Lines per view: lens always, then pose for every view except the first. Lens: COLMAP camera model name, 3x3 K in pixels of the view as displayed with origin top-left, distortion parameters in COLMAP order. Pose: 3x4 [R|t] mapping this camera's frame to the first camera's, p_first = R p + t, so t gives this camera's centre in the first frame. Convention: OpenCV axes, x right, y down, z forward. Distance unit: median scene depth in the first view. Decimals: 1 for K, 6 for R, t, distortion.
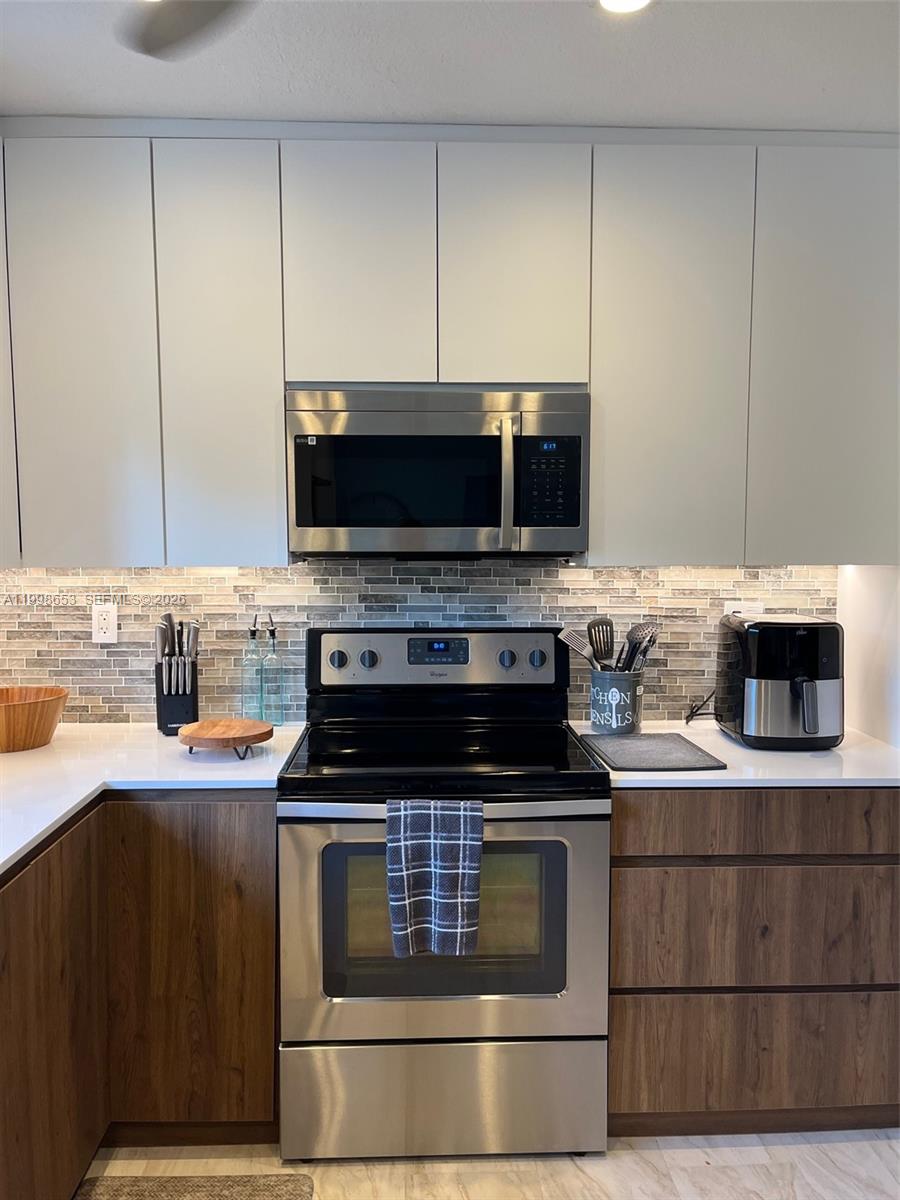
lens RADIAL K [[905.4, 0, 446.1], [0, 905.4, 605.2], [0, 0, 1]] dist [0.053663, -0.045375]
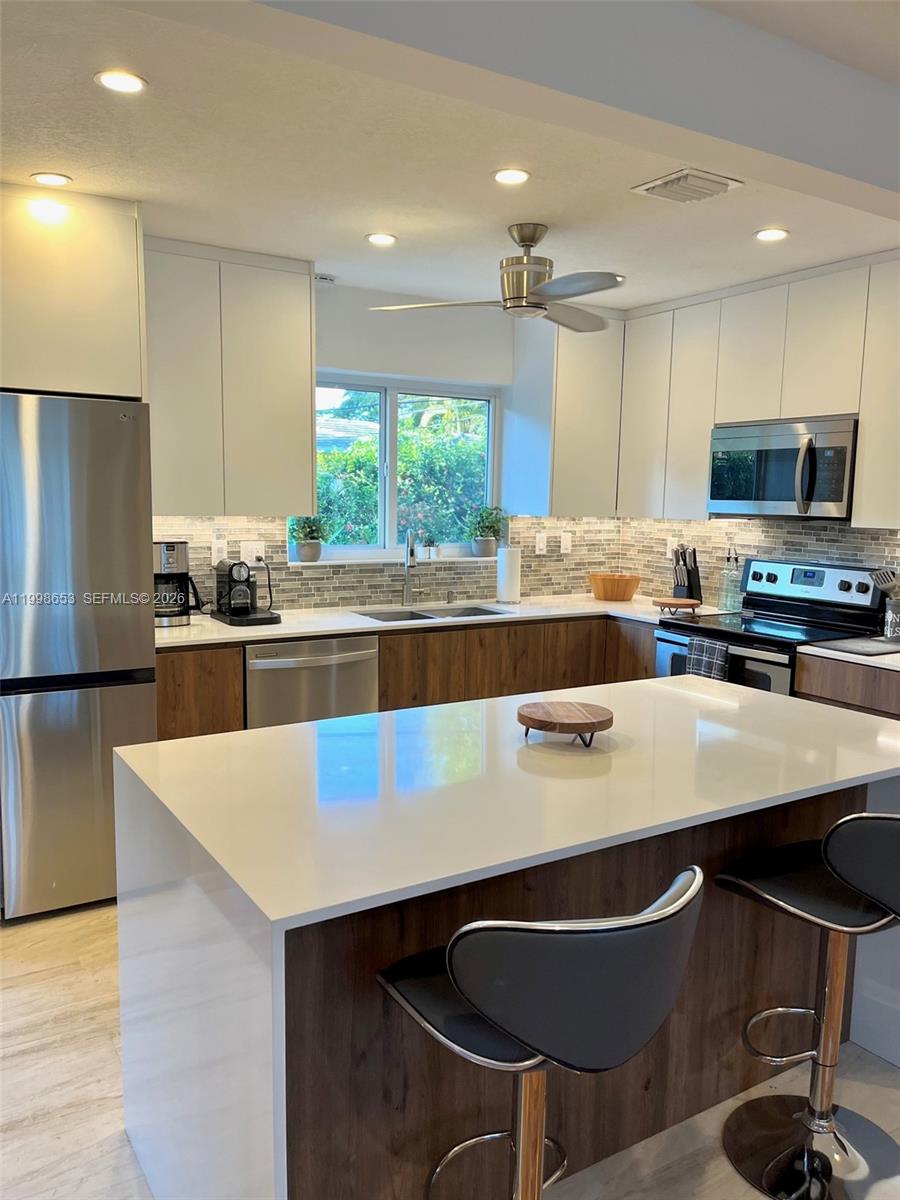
lens RADIAL K [[905.4, 0, 430.8], [0, 905.4, 610.0], [0, 0, 1]] dist [0.053663, -0.045375]
pose [[0.472823, 0.122138, -0.872651, 1.300521], [-0.085593, 0.992030, 0.092470, 0.018174], [0.876990, 0.030971, 0.479509, -0.445457]]
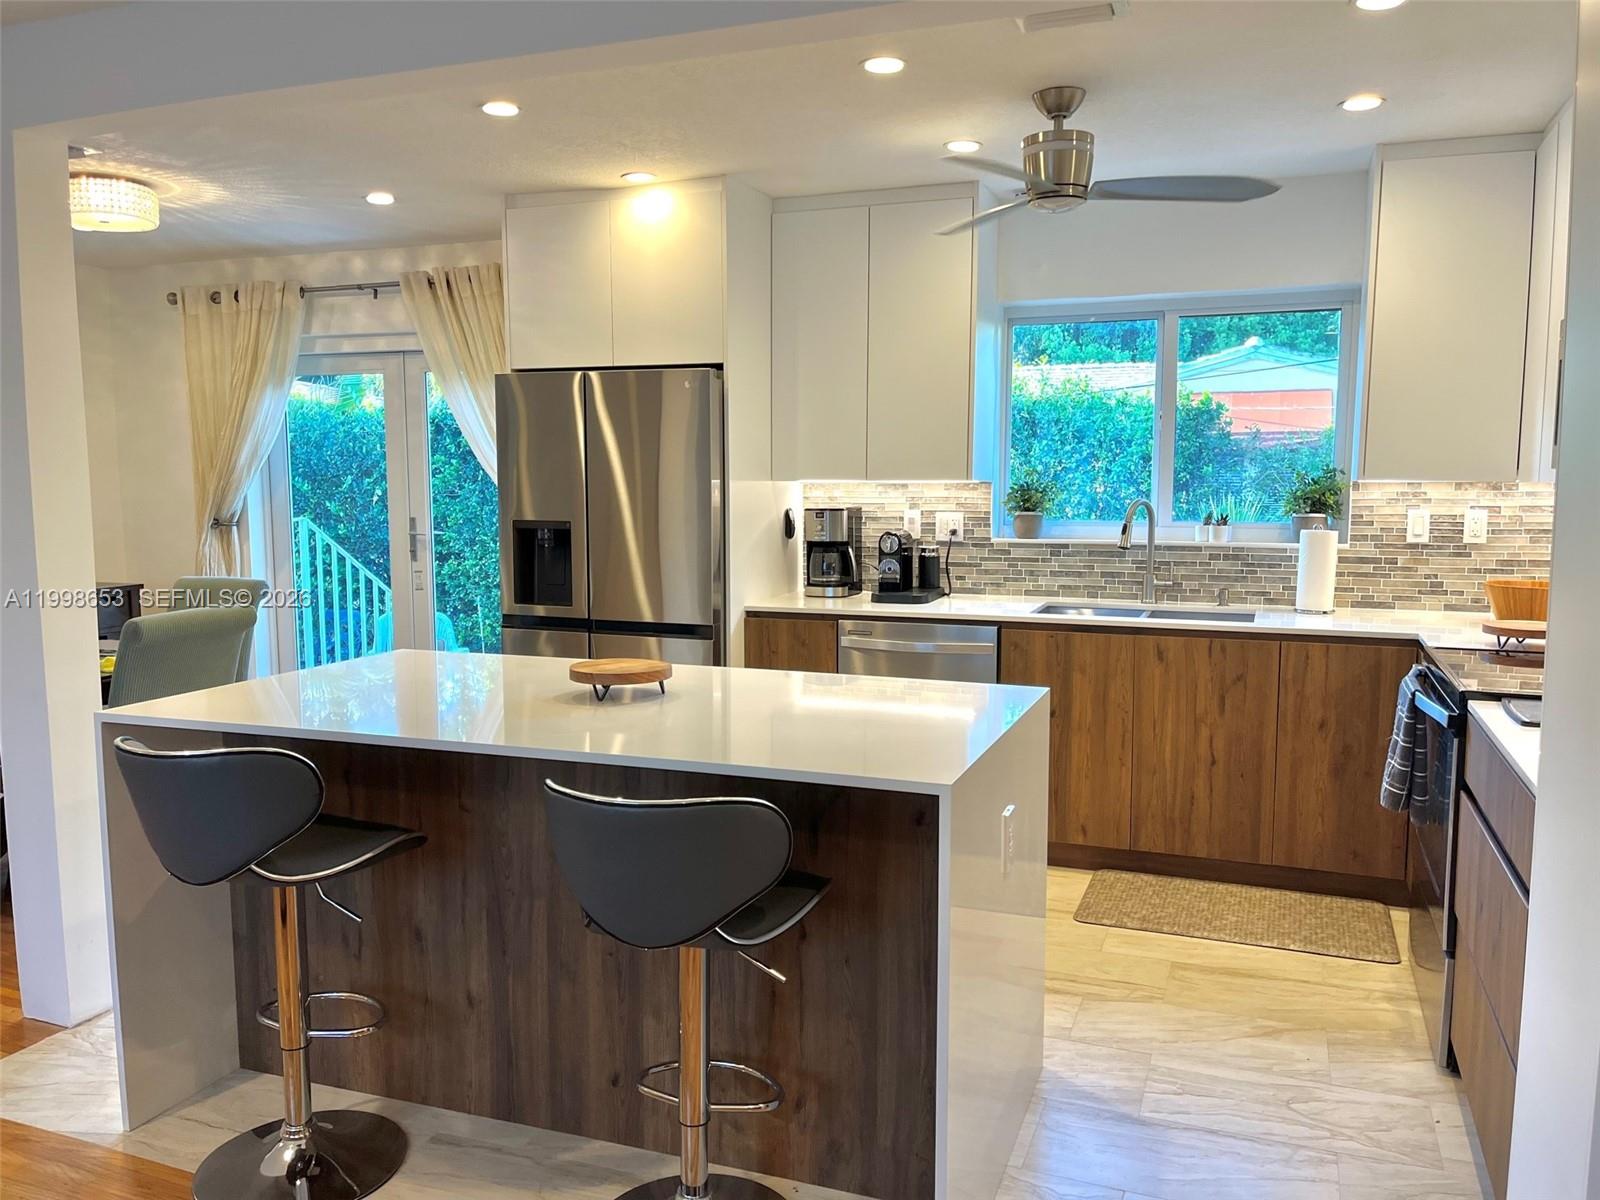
lens RADIAL K [[1207.2, 0, 805.7], [0, 1207.2, 596.6], [0, 0, 1]] dist [0.053663, -0.045375]
pose [[-0.396283, 0.095857, -0.913111, 1.572366], [-0.070317, 0.988445, 0.134282, -0.042374], [0.915432, 0.117421, -0.384963, 0.797905]]
